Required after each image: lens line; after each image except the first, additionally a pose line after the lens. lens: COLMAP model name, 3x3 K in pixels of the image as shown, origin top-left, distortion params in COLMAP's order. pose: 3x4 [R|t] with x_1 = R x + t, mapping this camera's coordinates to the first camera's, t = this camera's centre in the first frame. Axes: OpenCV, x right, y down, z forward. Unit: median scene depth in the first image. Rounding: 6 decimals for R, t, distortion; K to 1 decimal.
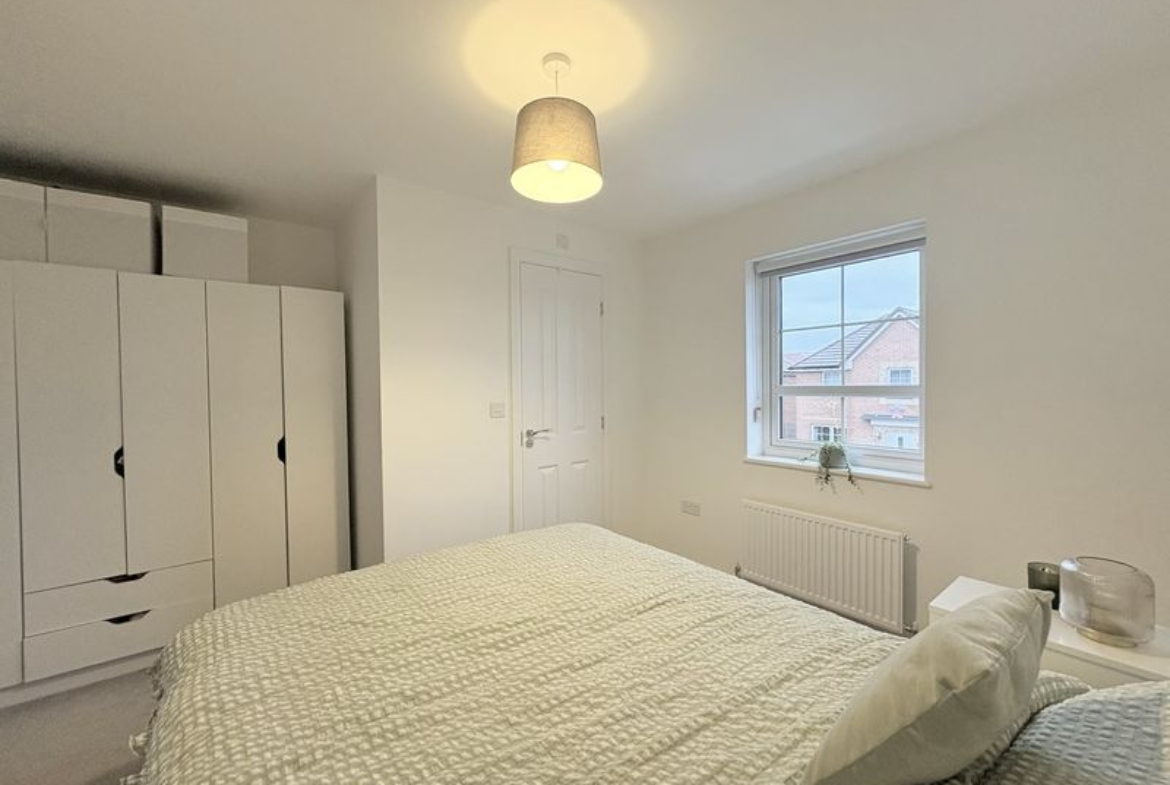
lens RADIAL K [[464.7, 0, 585.0], [0, 464.7, 392.5], [0, 0, 1]] dist [-0.000243, 0.000055]
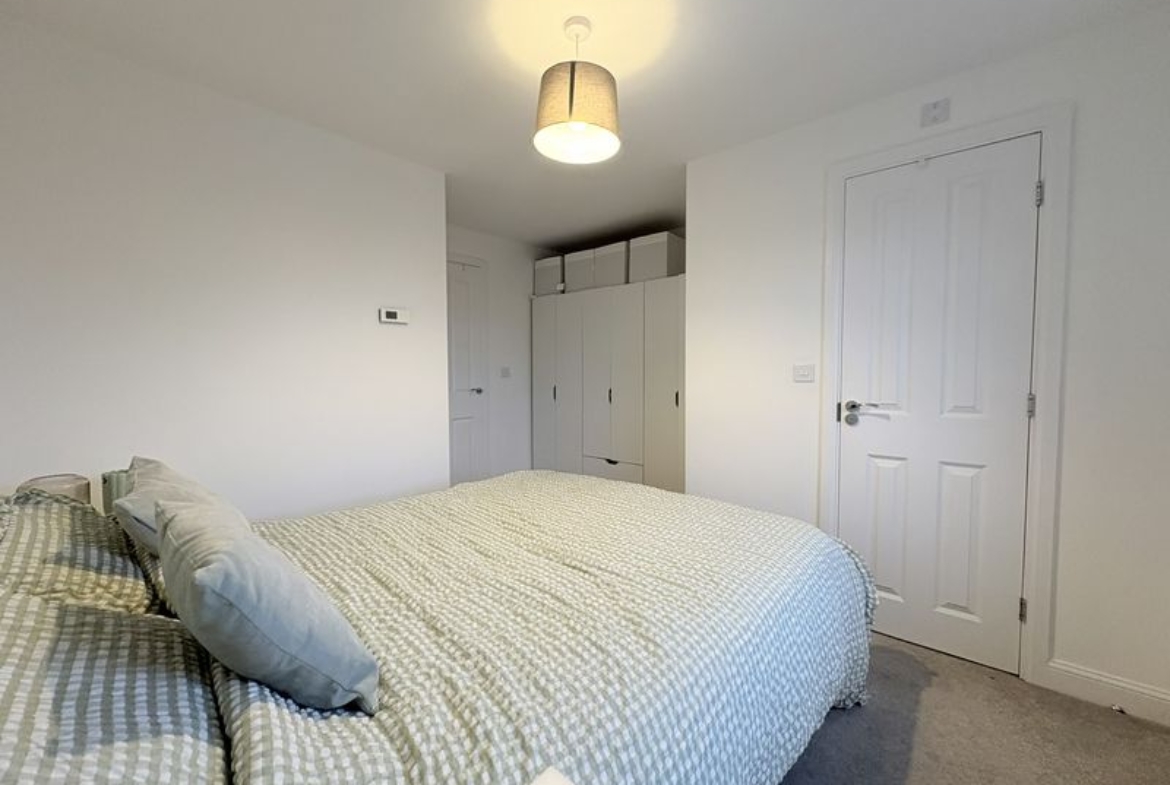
lens RADIAL K [[464.7, 0, 585.0], [0, 464.7, 392.5], [0, 0, 1]] dist [-0.000243, 0.000055]
pose [[0.178608, 0.057122, -0.982261, 0.681410], [-0.012045, 0.998365, 0.055869, 0.035945], [0.983847, 0.001852, 0.179004, 0.551733]]
